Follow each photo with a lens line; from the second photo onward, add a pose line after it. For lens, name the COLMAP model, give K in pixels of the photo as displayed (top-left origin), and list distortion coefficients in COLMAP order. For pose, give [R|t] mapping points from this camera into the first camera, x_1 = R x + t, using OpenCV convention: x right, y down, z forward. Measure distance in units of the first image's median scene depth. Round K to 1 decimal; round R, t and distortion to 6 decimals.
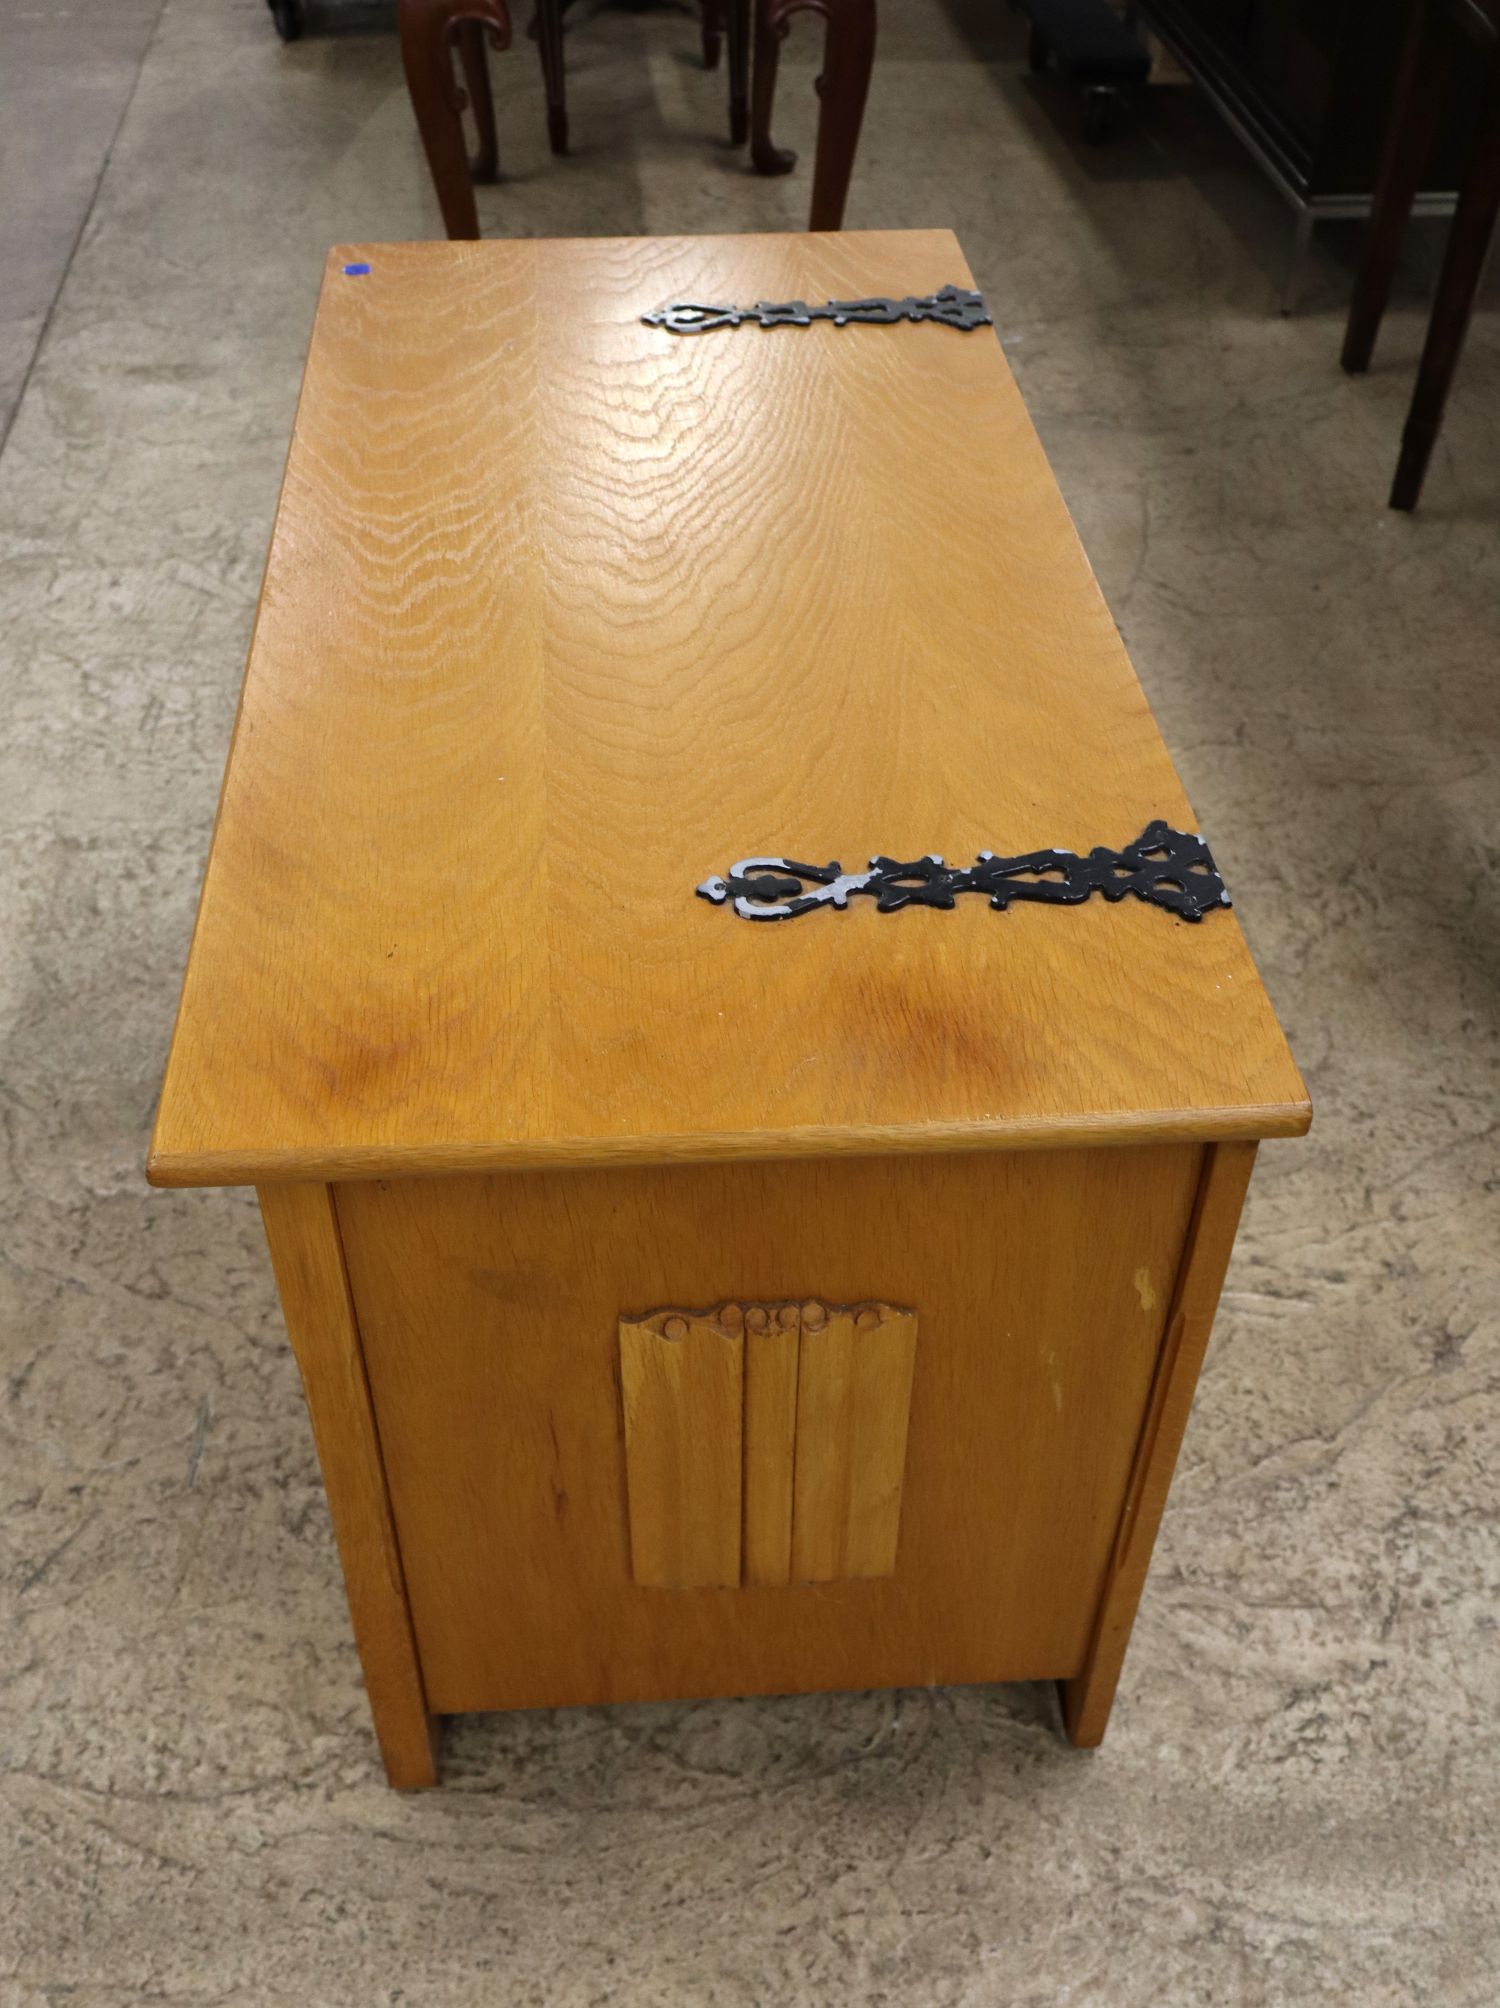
lens RADIAL K [[1898.0, 0, 746.2], [0, 1898.0, 1078.8], [0, 0, 1]] dist [0.008200, -0.018071]
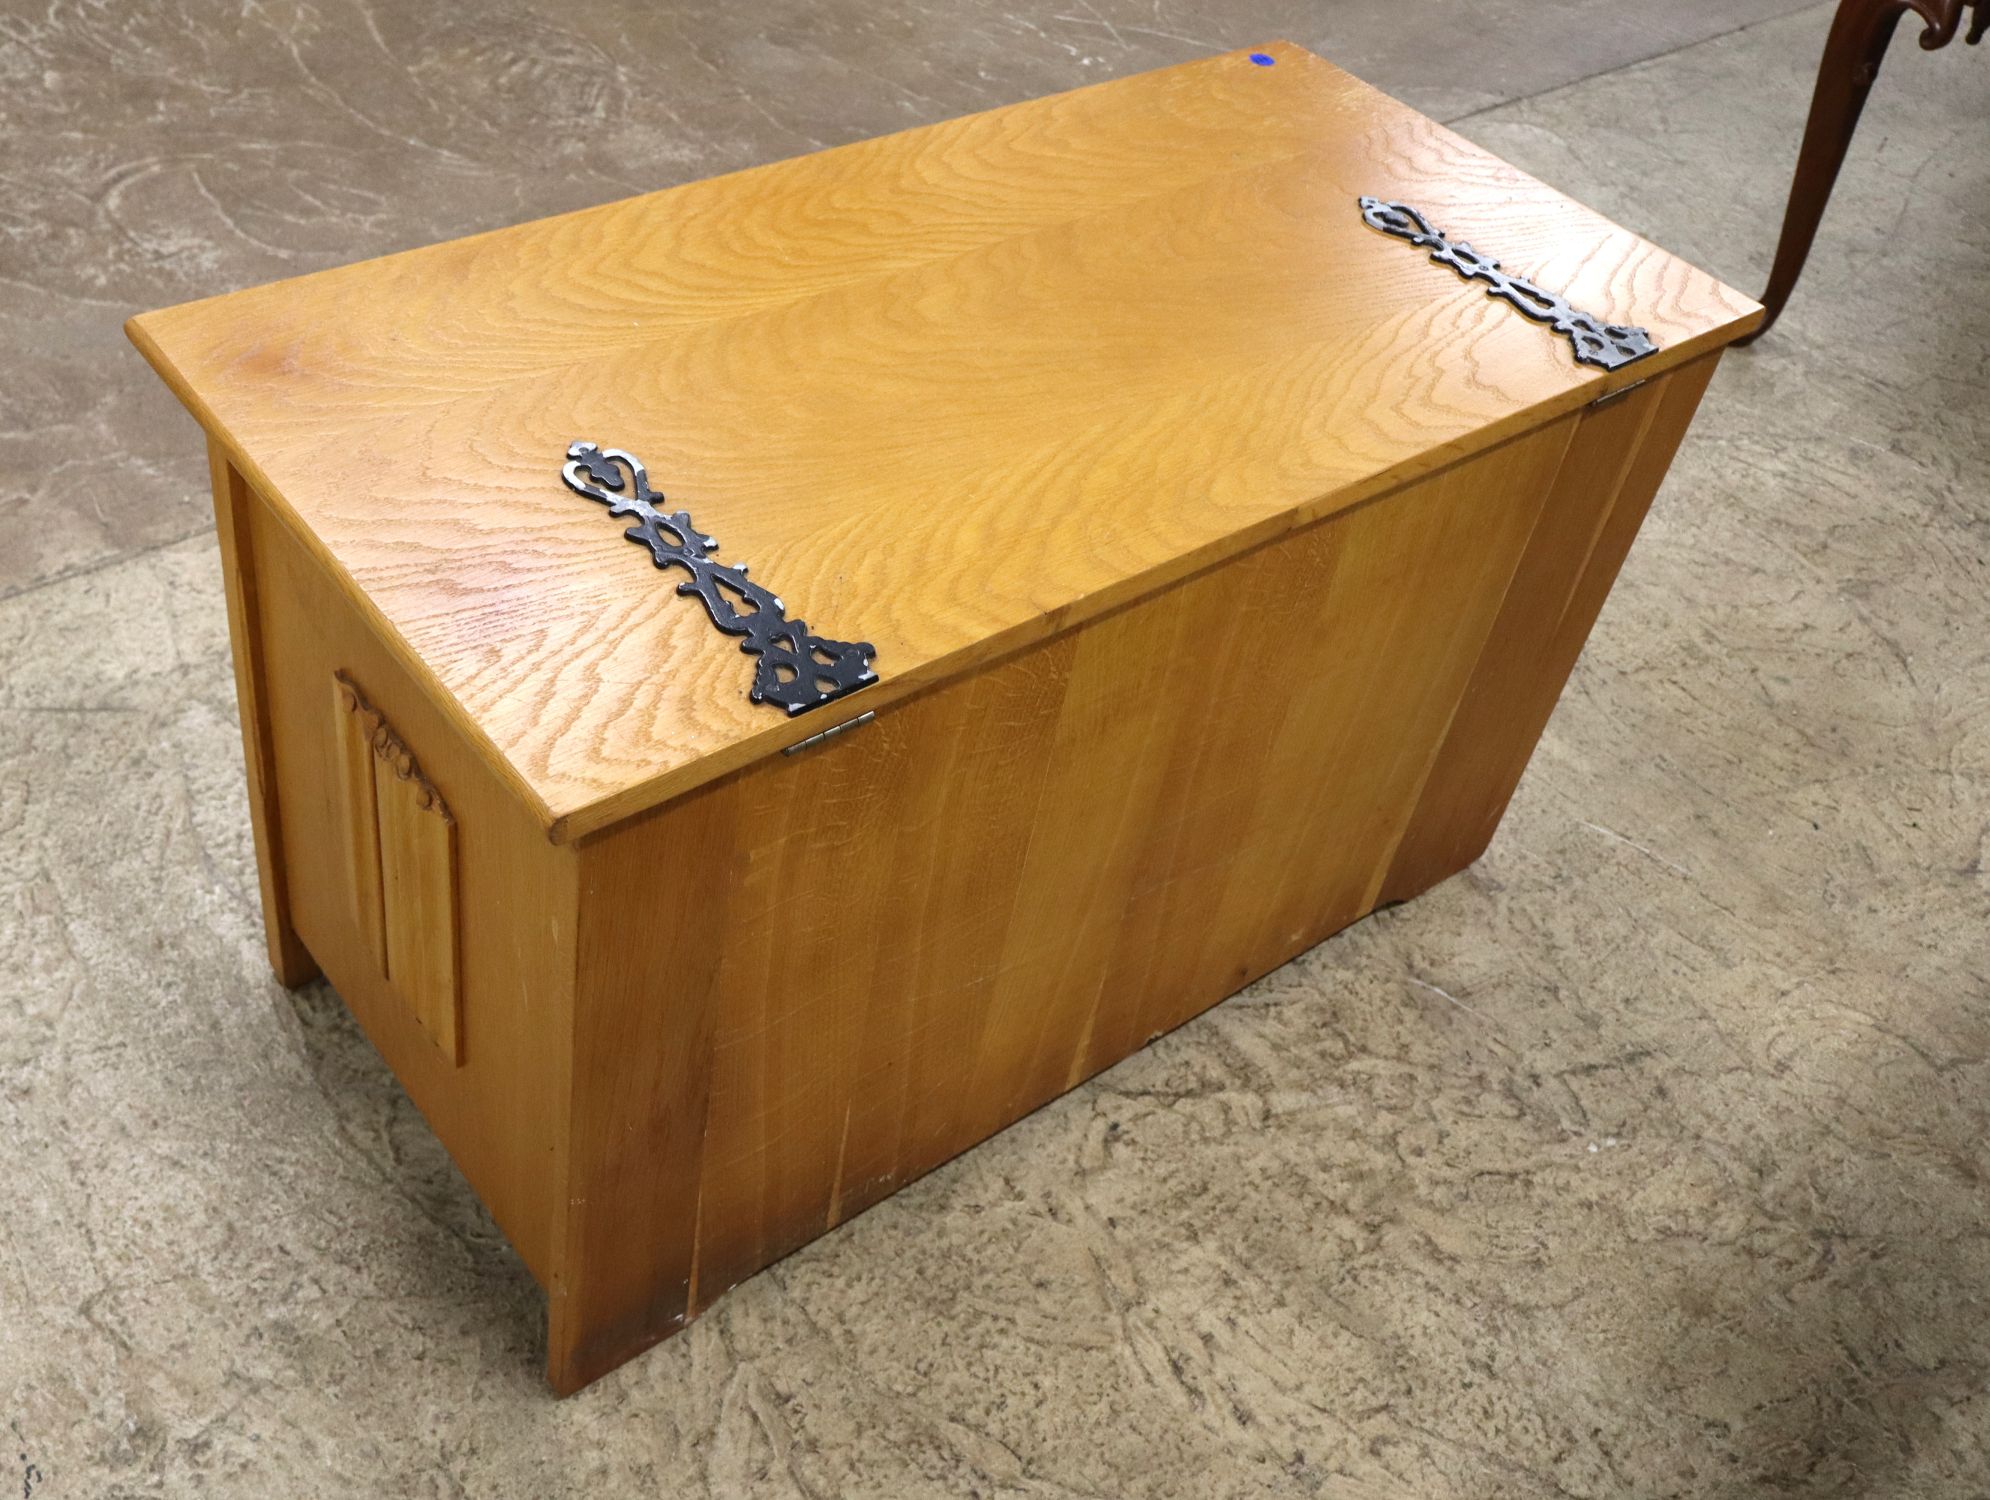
lens RADIAL K [[1956.0, 0, 995.0], [0, 1956.0, 750.0], [0, 0, 1]] dist [0.001566, -0.005173]
pose [[0.569100, 0.609642, -0.551781, 0.701798], [-0.653400, 0.742674, 0.146644, -0.234252], [0.499194, 0.277078, 0.820995, 0.122621]]
